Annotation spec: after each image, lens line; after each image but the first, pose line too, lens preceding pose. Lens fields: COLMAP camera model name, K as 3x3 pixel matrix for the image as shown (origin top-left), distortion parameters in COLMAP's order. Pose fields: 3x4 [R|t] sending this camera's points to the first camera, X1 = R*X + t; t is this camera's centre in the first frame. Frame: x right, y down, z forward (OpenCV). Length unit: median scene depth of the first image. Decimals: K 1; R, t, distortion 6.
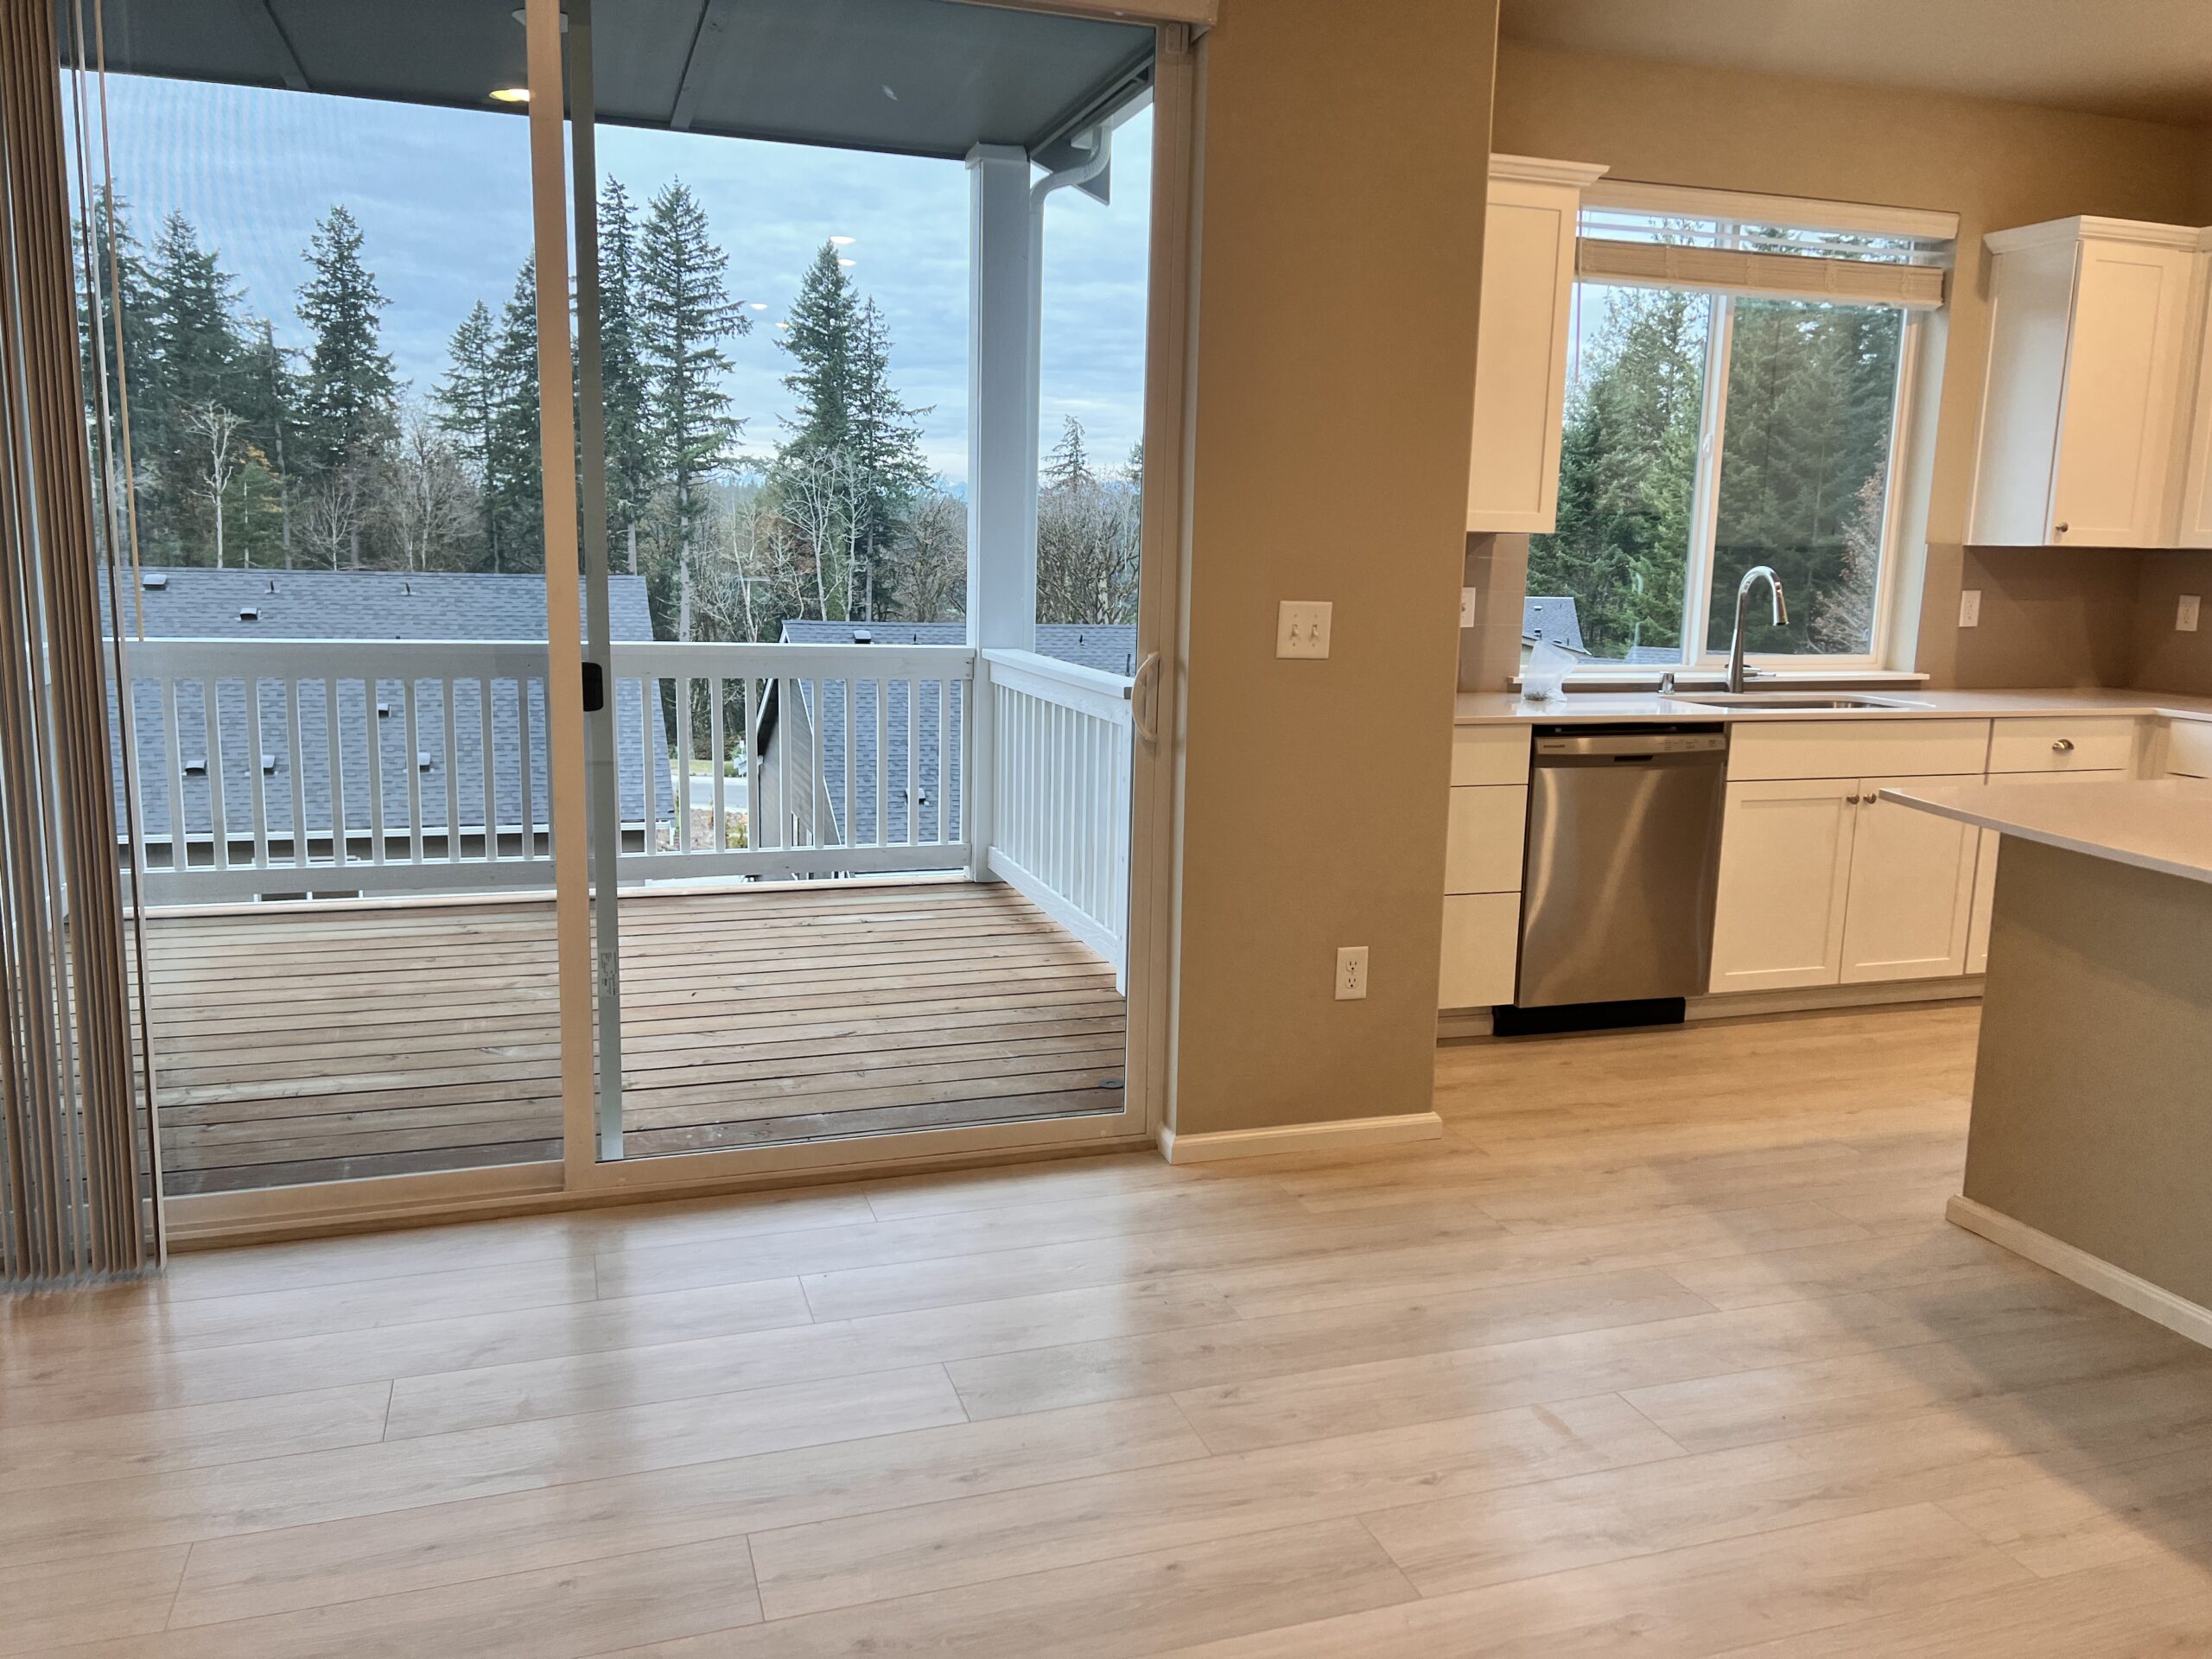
lens RADIAL K [[1691.1, 0, 1062.6], [0, 1691.1, 803.4], [0, 0, 1]] dist [0.034204, -0.006888]
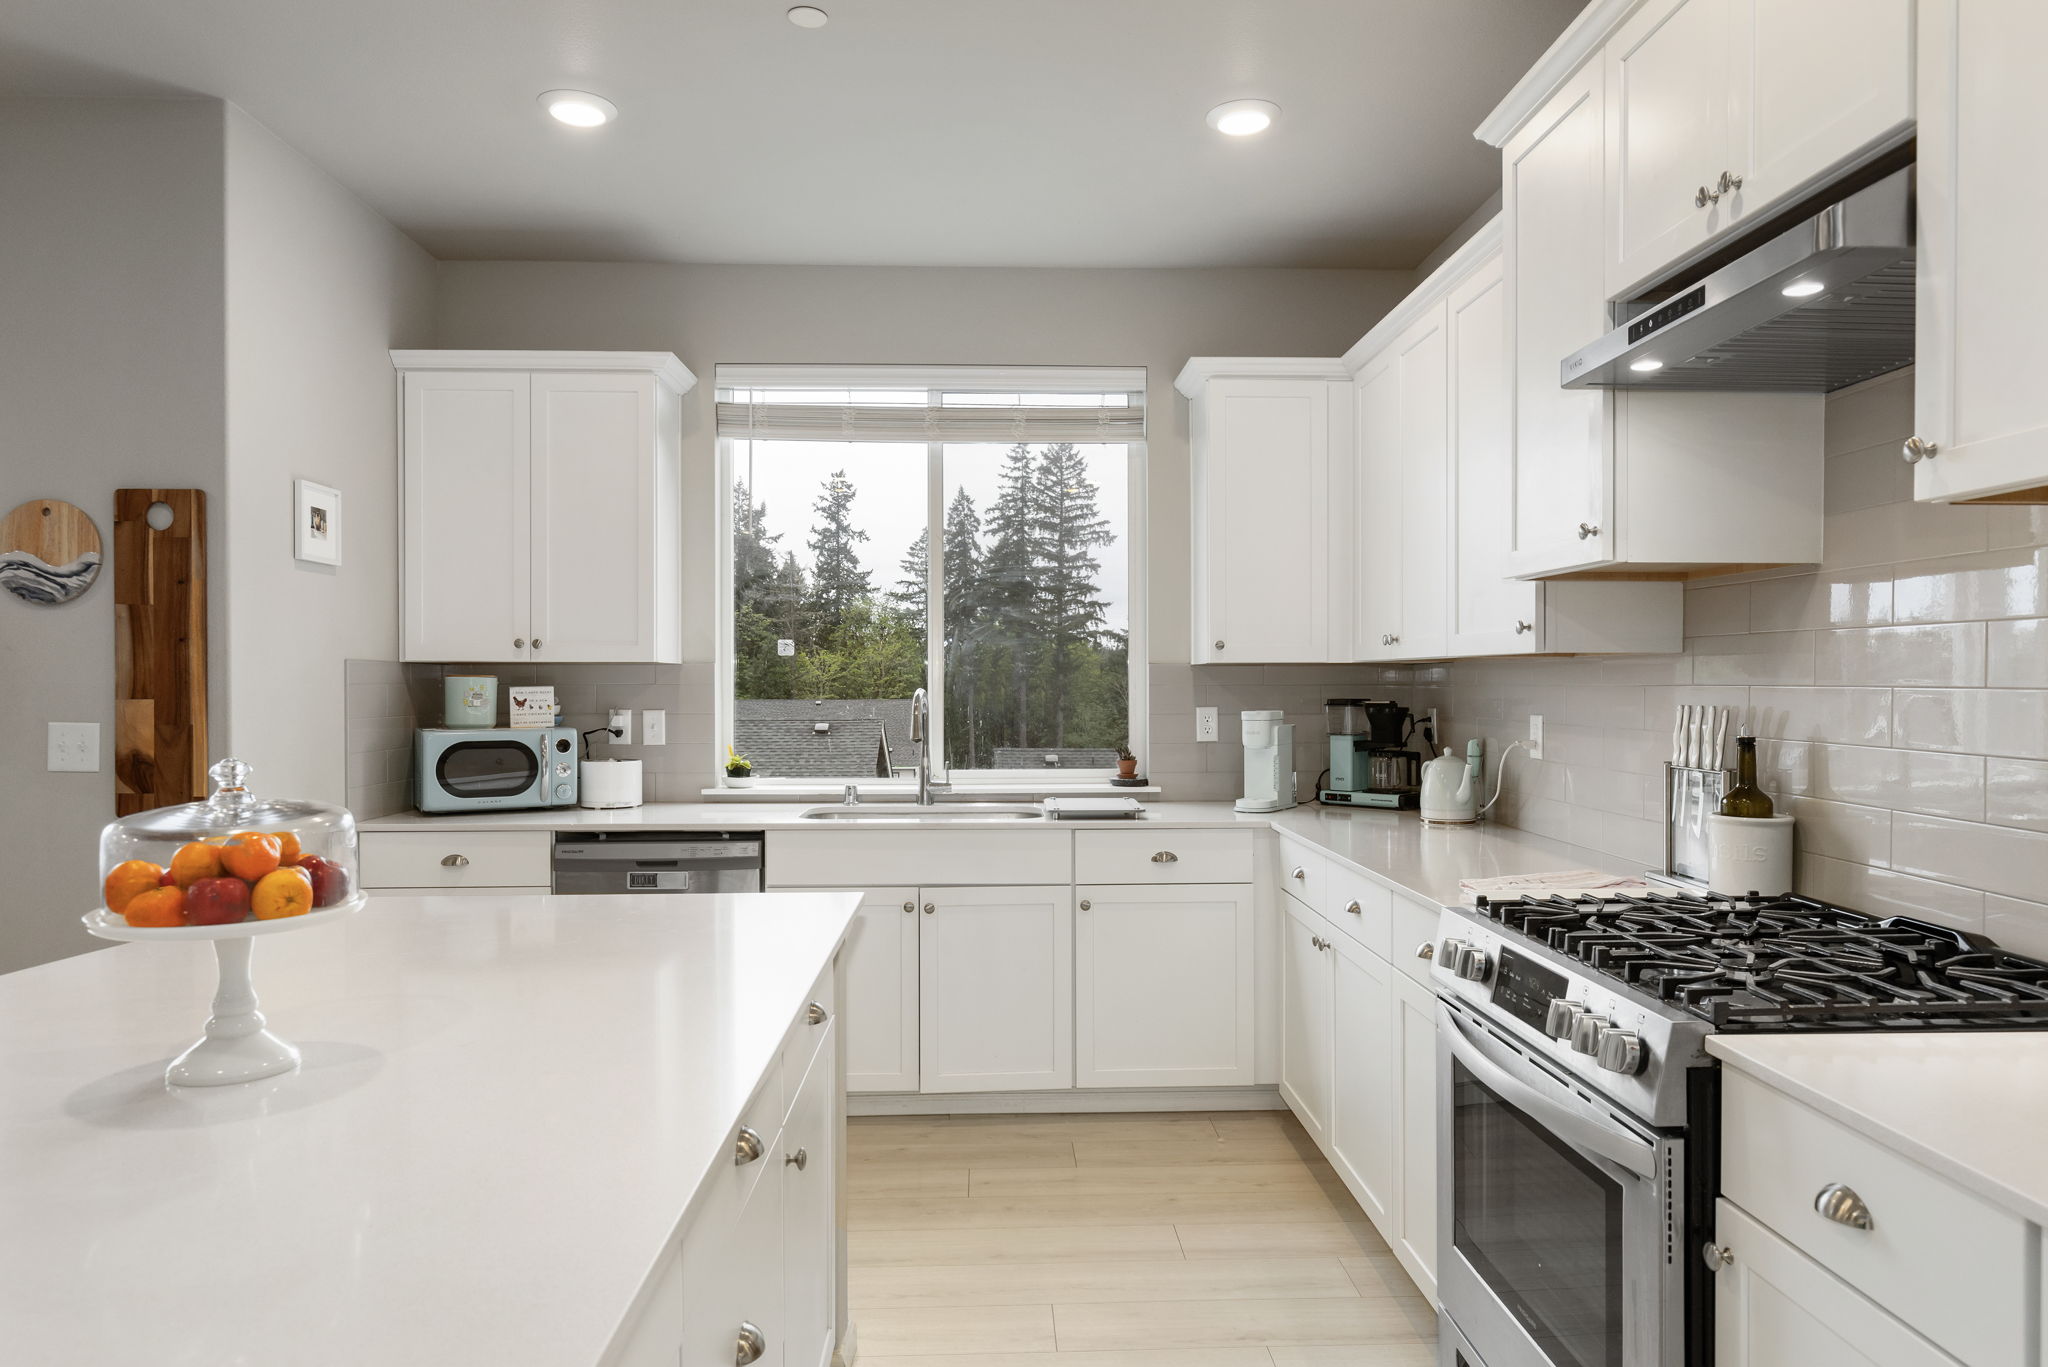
lens RADIAL K [[1301.1, 0, 1024.5], [0, 1301.1, 678.3], [0, 0, 1]] dist [0.023489, -0.001250]
pose [[0.956545, -0.026270, -0.290400, 0.694160], [-0.021142, 0.987064, -0.158928, -0.013949], [0.290819, 0.158161, 0.943615, 0.226018]]
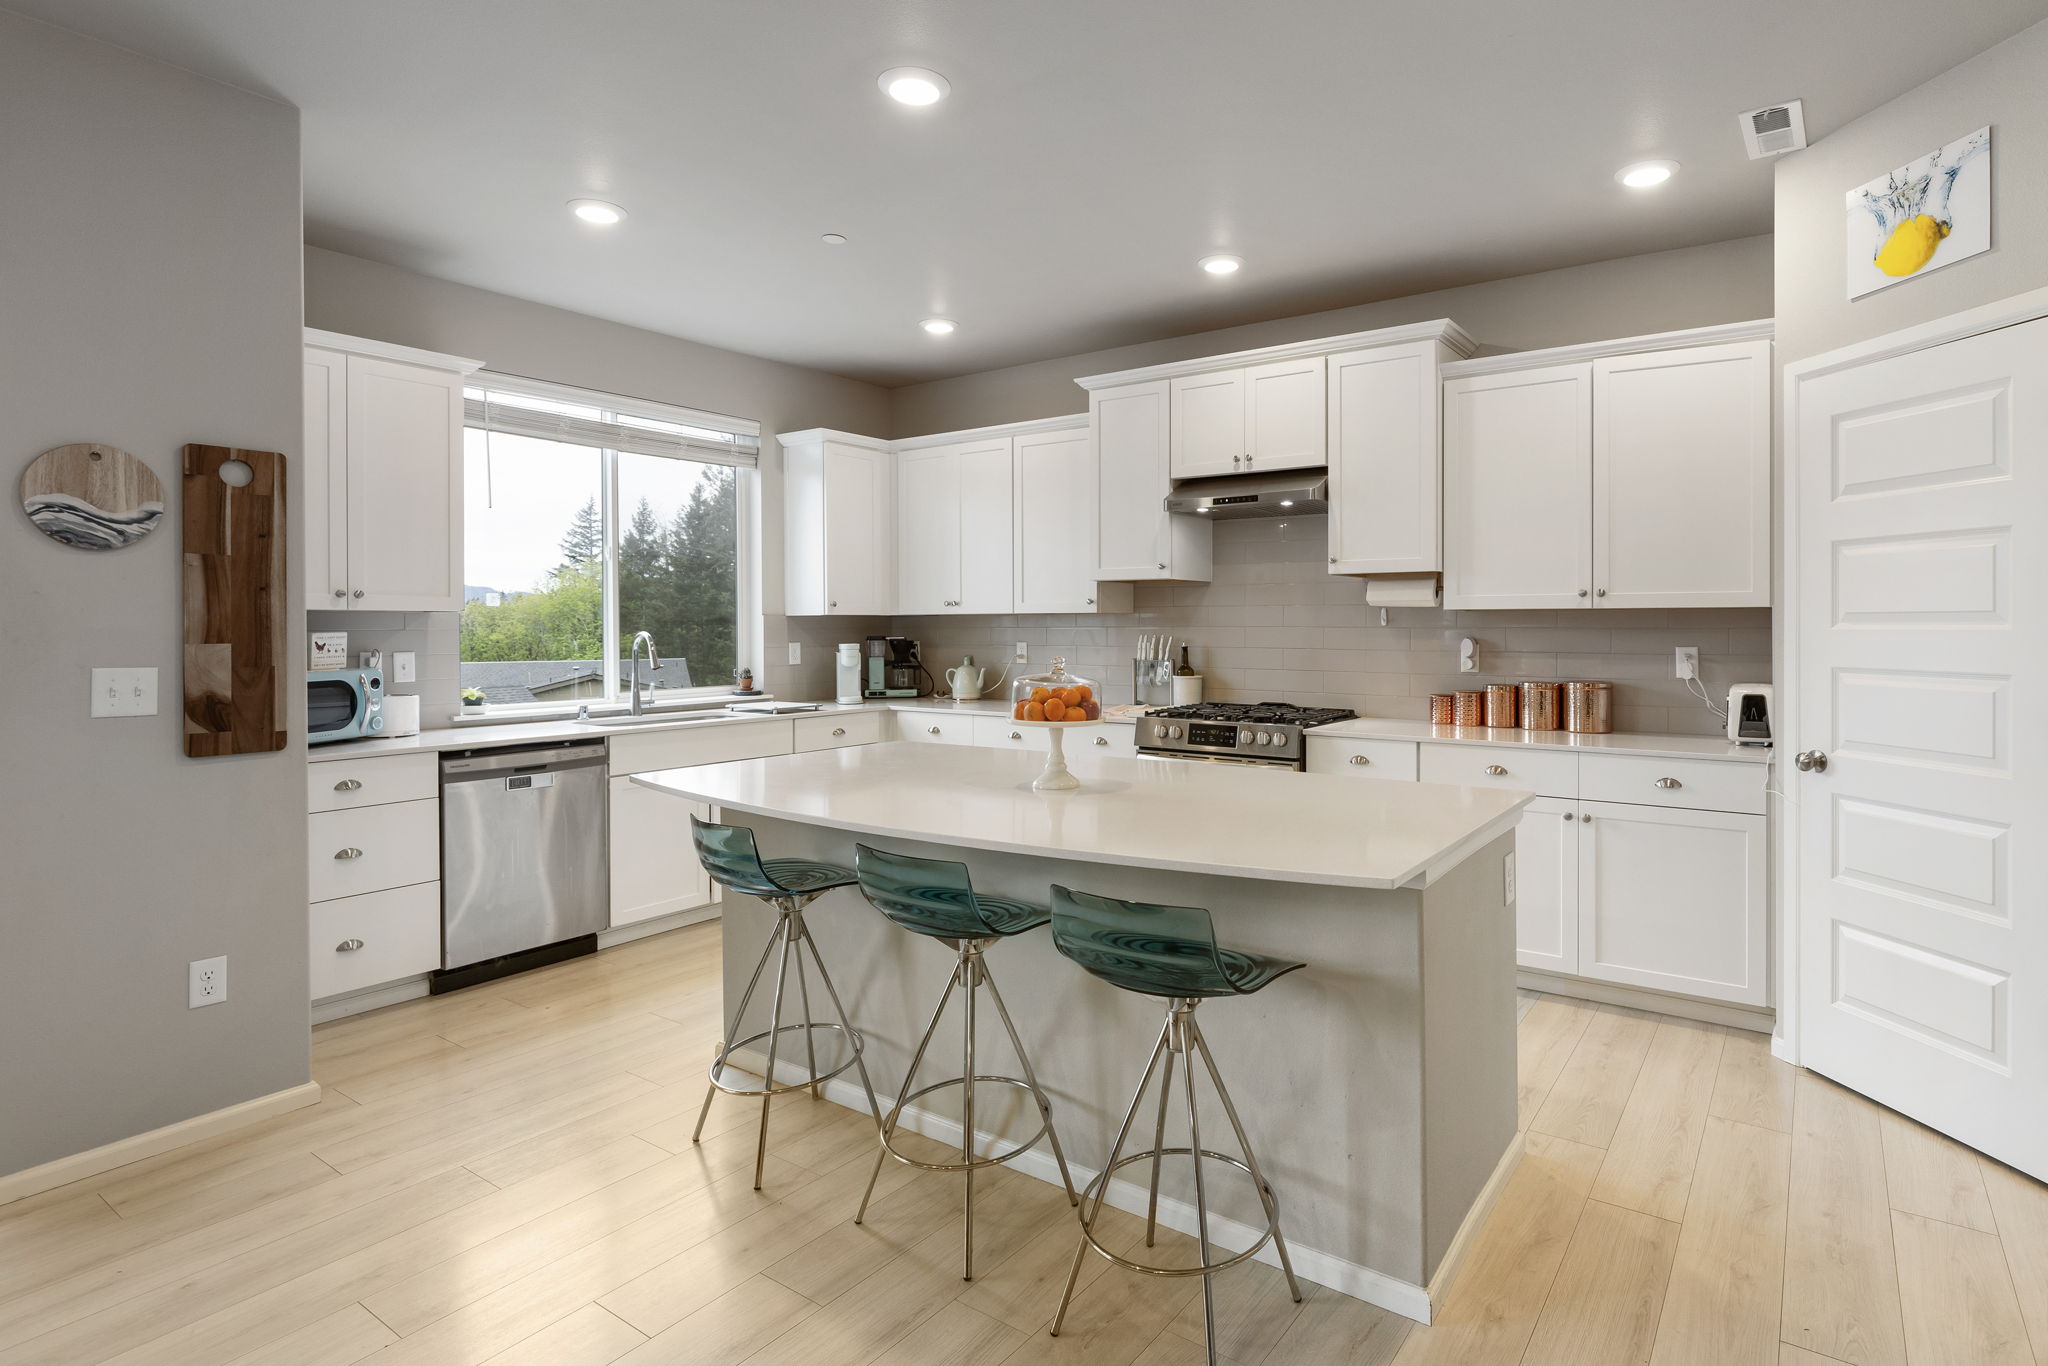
lens RADIAL K [[1068.2, 0, 1109.8], [0, 1068.2, 628.7], [0, 0, 1]] dist [0.001615, -0.001588]
pose [[0.792368, -0.029320, 0.609338, 0.156650], [0.118687, 0.987167, -0.106837, 0.008778], [-0.598386, 0.156975, 0.785680, 0.005172]]
